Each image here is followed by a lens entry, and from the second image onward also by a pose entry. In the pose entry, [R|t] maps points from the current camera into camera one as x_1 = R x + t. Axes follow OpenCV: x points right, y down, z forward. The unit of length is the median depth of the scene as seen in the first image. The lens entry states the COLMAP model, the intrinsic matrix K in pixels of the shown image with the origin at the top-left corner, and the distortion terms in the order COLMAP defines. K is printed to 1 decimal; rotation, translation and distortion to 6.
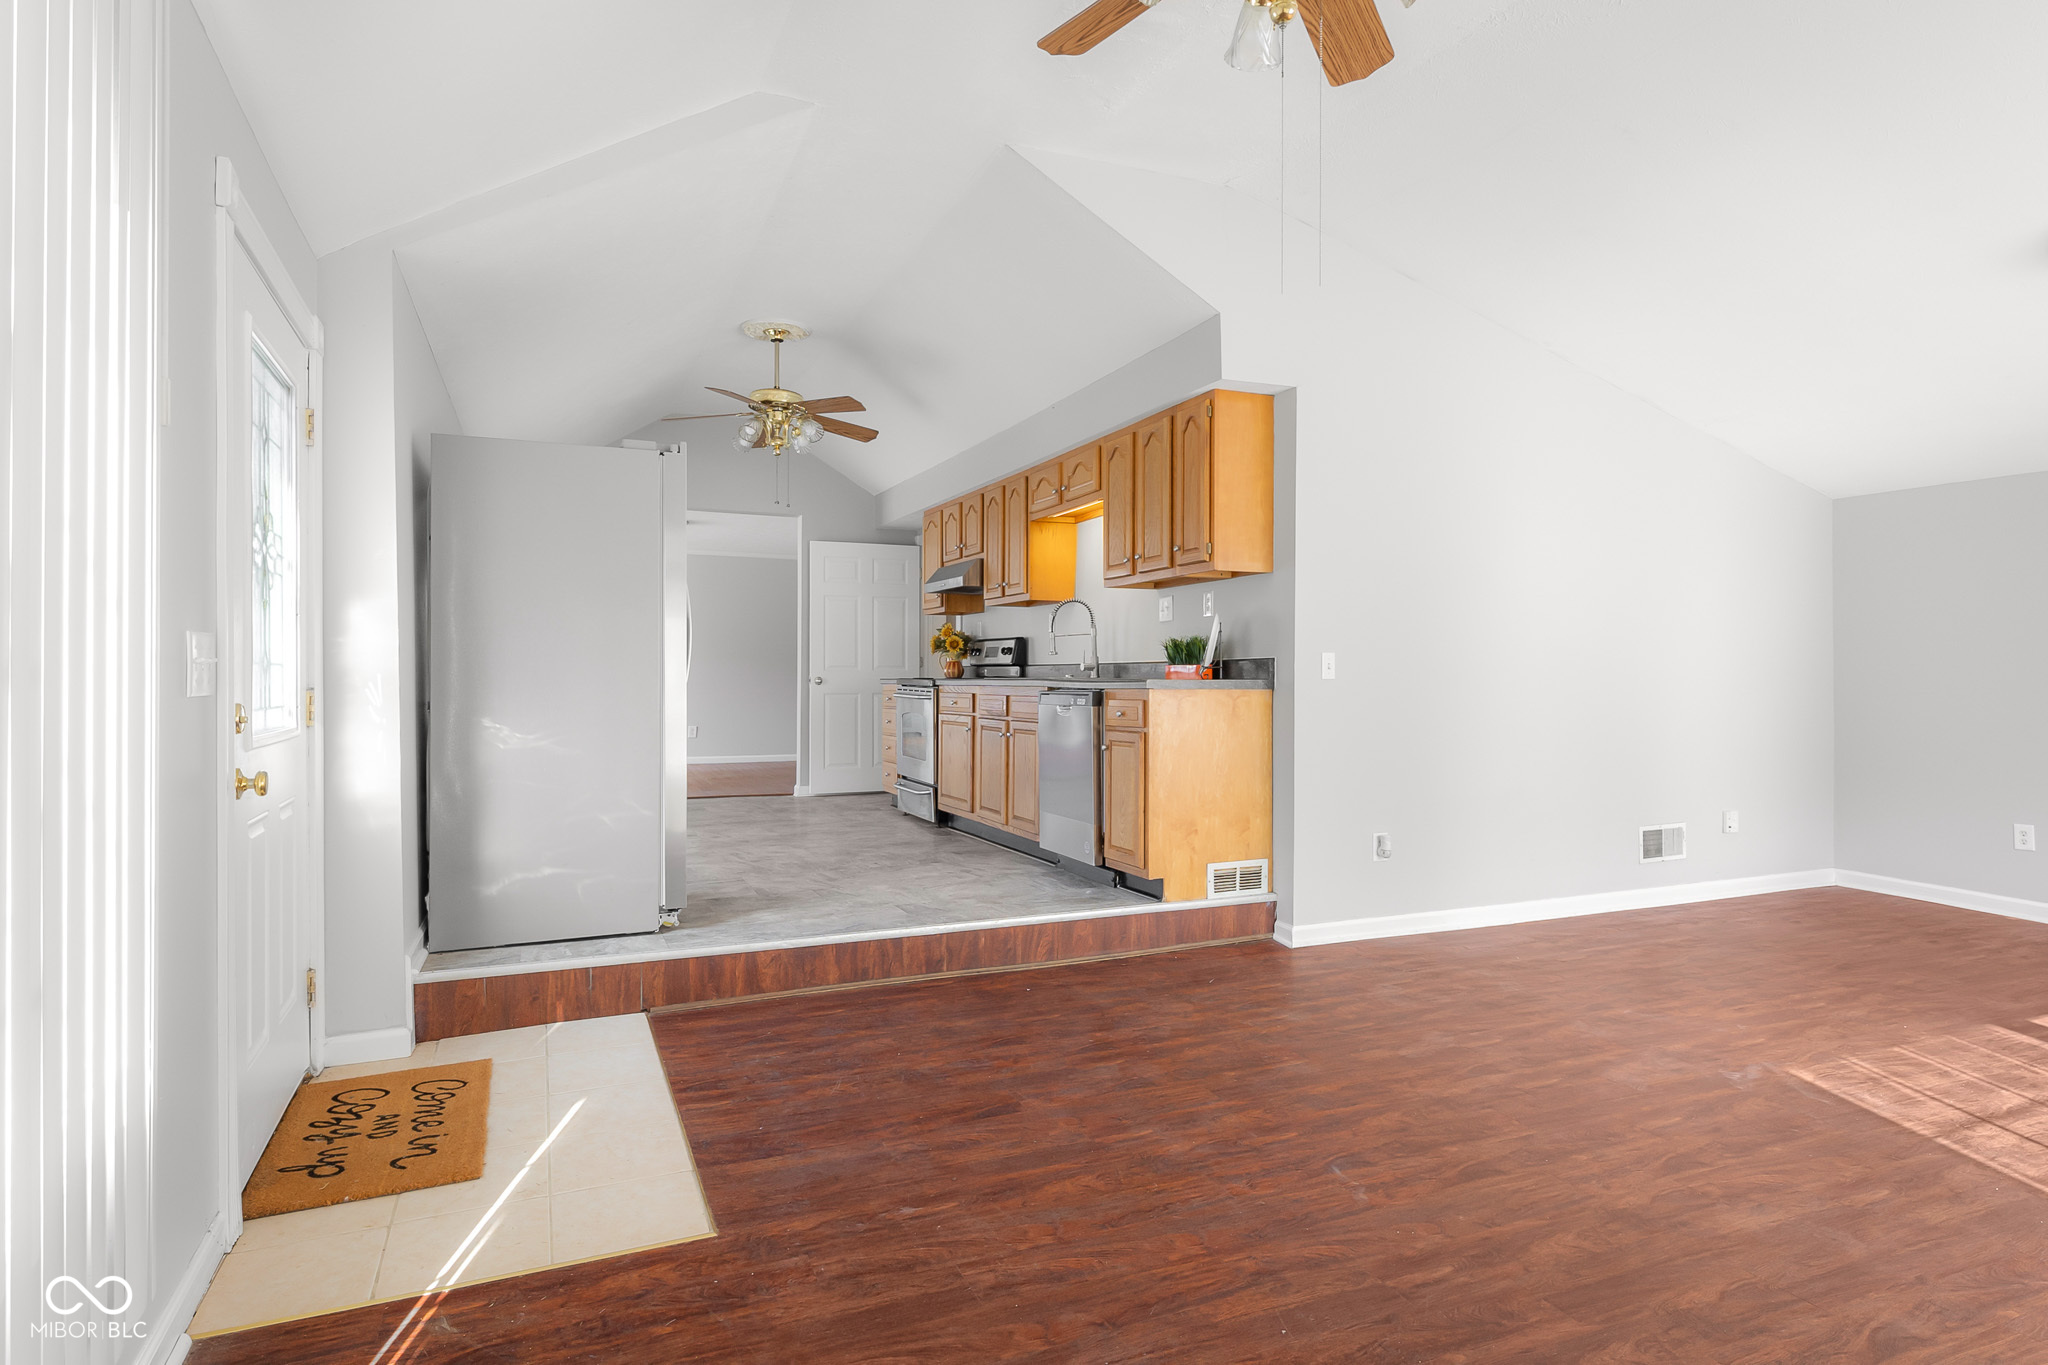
lens RADIAL K [[1104.6, 0, 1032.2], [0, 1104.6, 670.2], [0, 0, 1]] dist [0.017108, -0.001950]
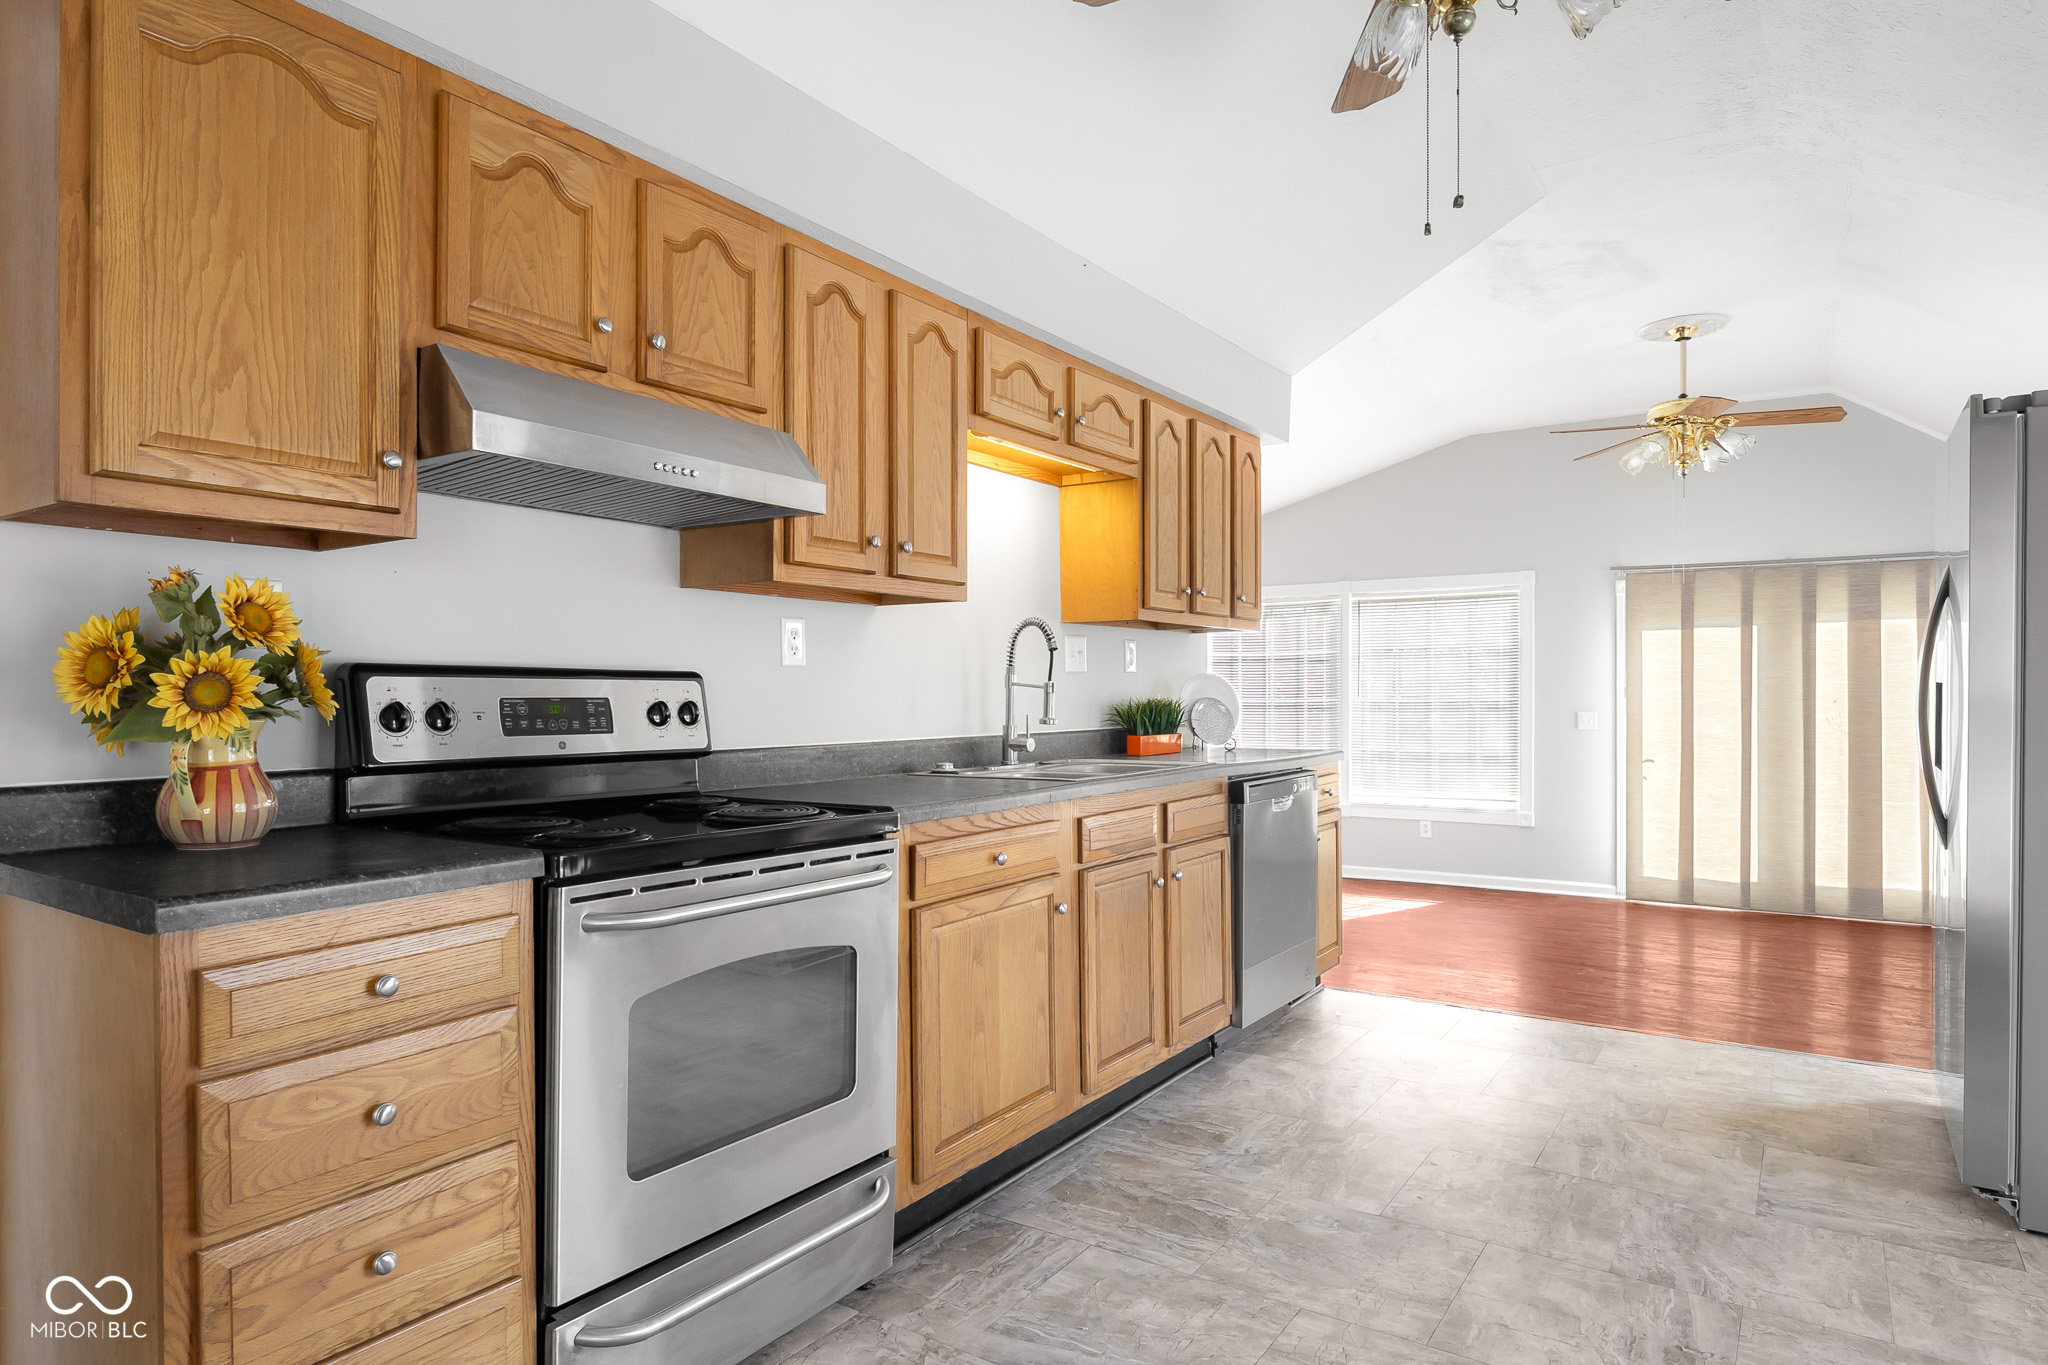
lens RADIAL K [[1178.6, 0, 1027.1], [0, 1178.6, 697.2], [0, 0, 1]] dist [-0.002521, -0.001398]
pose [[-0.528583, -0.004257, 0.848871, -0.435091], [-0.004888, 0.999986, 0.001971, -0.026879], [-0.848868, -0.003107, -0.528596, 1.271202]]
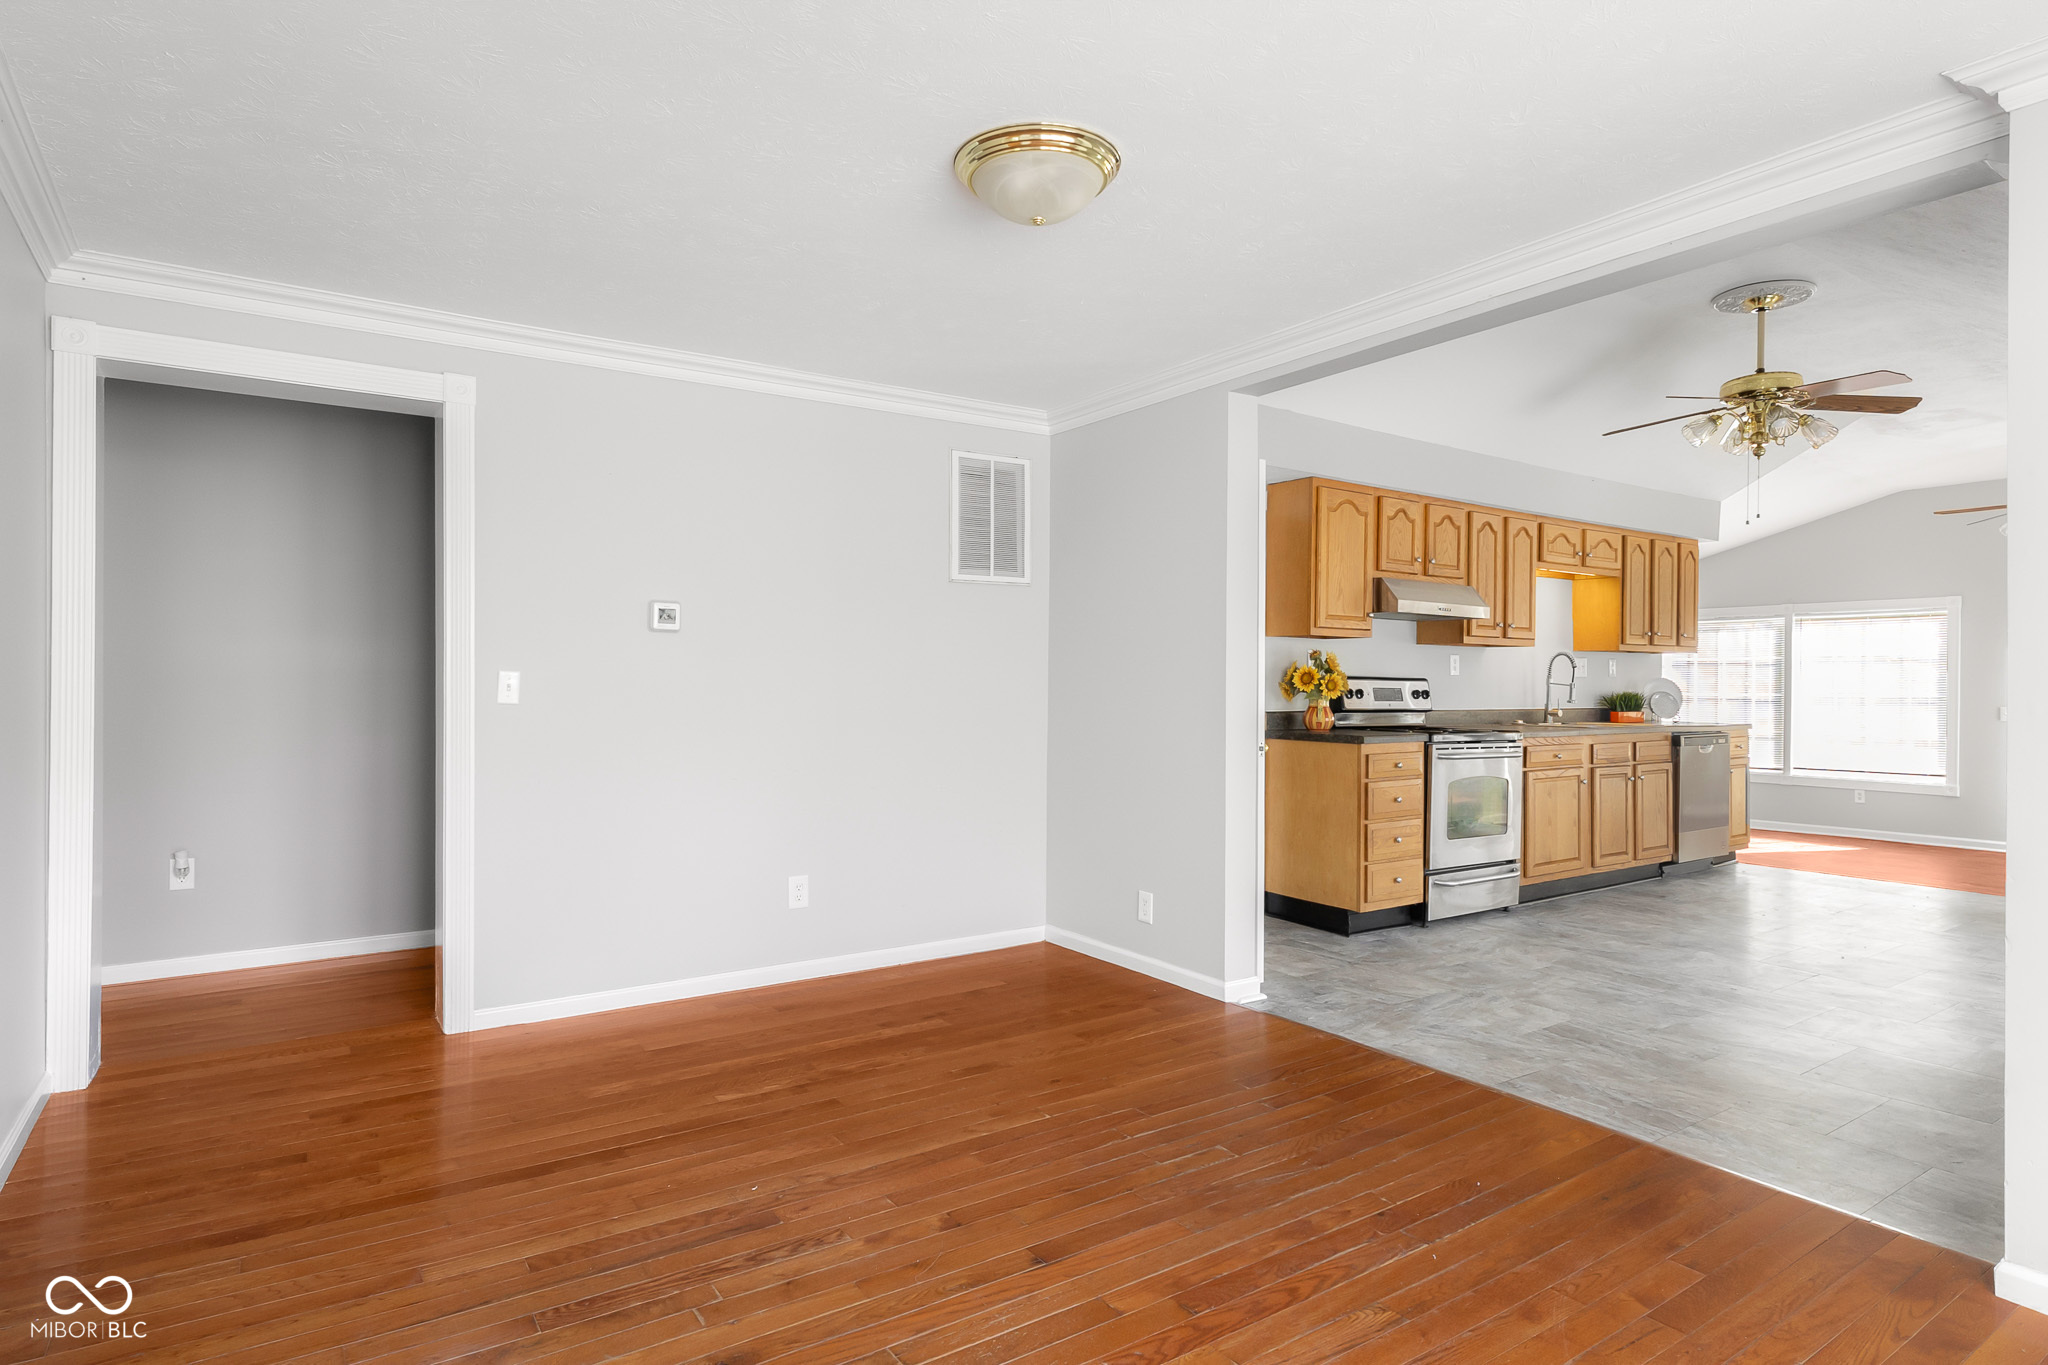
lens RADIAL K [[1104.6, 0, 1038.0], [0, 1104.6, 681.6], [0, 0, 1]] dist [0.017108, -0.001950]
pose [[-0.186526, -0.001958, 0.982448, -0.930419], [-0.015160, 0.999885, -0.000886, -0.025272], [-0.982333, -0.015059, -0.186534, 1.678467]]
